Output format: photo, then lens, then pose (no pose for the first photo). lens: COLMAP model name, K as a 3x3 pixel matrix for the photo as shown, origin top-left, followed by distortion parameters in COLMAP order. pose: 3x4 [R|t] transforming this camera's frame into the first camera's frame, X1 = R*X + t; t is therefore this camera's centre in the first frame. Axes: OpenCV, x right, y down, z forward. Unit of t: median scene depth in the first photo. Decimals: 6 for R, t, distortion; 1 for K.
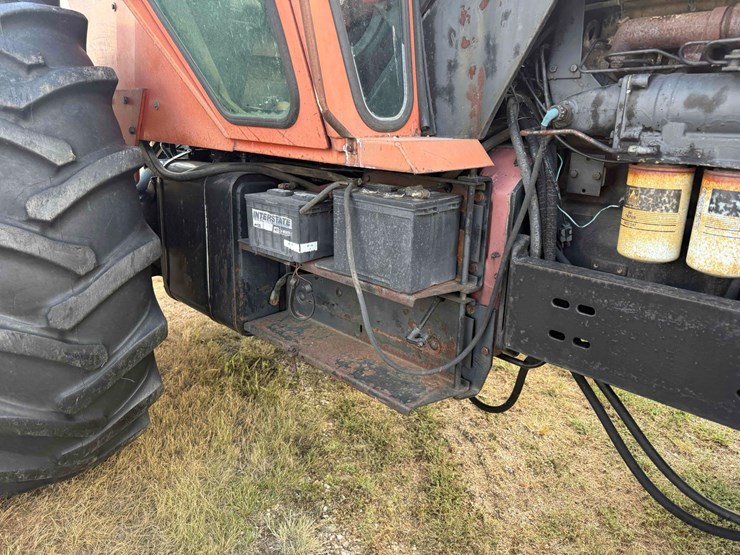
lens RADIAL K [[535.1, 0, 370.0], [0, 535.1, 277.5], [0, 0, 1]] dist [0.074094, -0.100372]
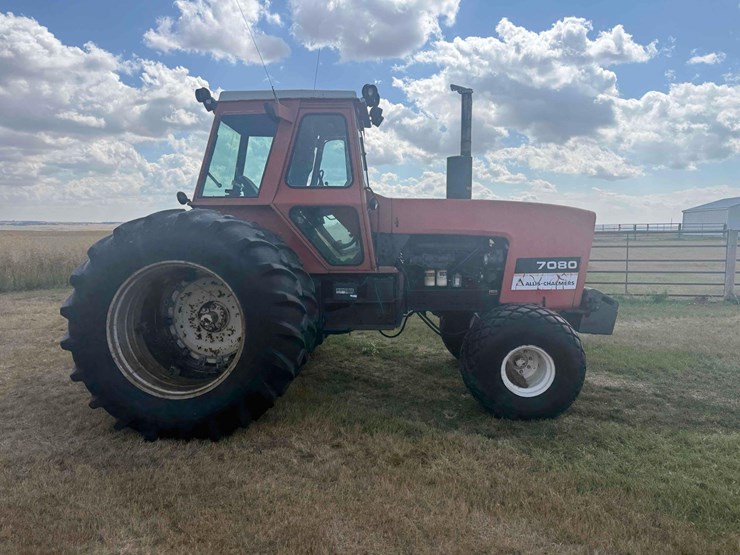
lens RADIAL K [[535.1, 0, 370.0], [0, 535.1, 277.5], [0, 0, 1]] dist [0.074094, -0.100372]
pose [[0.717678, -0.060524, 0.693740, -2.993149], [0.221795, 0.964203, -0.145328, 0.435549], [-0.660110, 0.258167, 0.705411, -1.977064]]
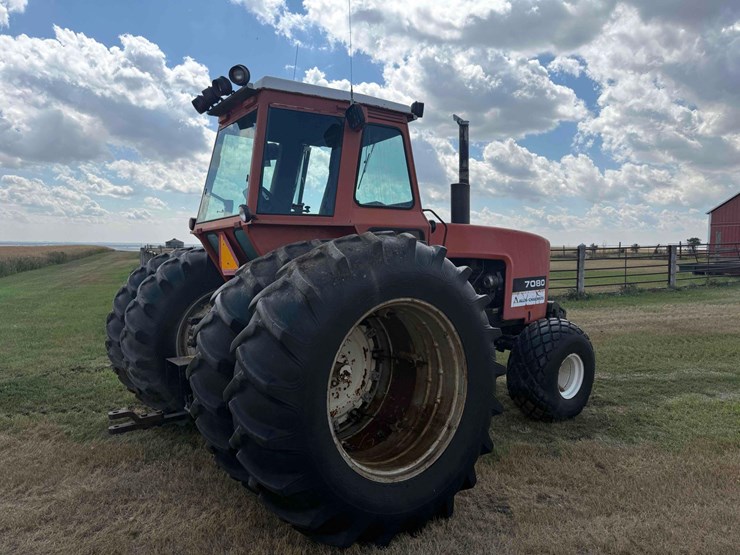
lens RADIAL K [[525.7, 0, 371.2], [0, 525.7, 270.3], [0, 0, 1]] dist [0.078684, -0.096469]
pose [[0.131757, -0.044042, 0.990303, -4.015573], [0.315856, 0.948807, 0.000173, -0.544690], [-0.939614, 0.312770, 0.138923, 0.733369]]
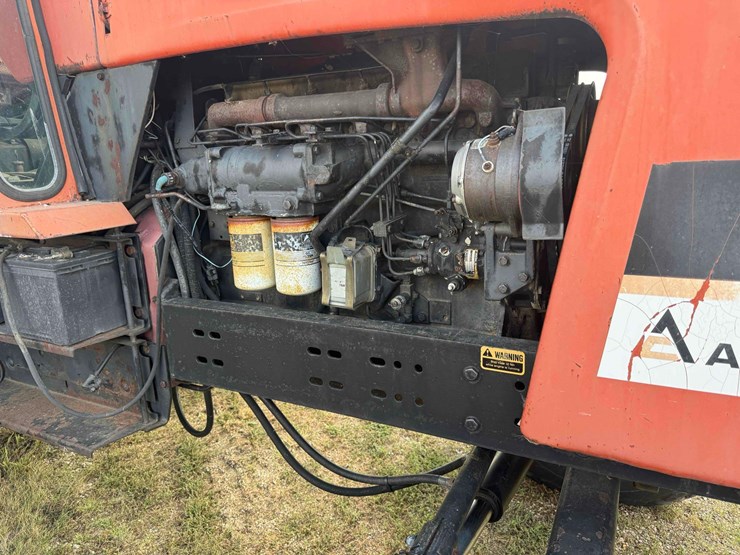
lens RADIAL K [[531.2, 0, 377.1], [0, 531.2, 276.6], [0, 0, 1]] dist [0.040632, -0.059697]
pose [[0.945028, -0.124560, 0.302336, 0.339997], [0.144067, 0.988633, -0.043010, 0.028060], [-0.293542, 0.084202, 0.952231, -0.226829]]
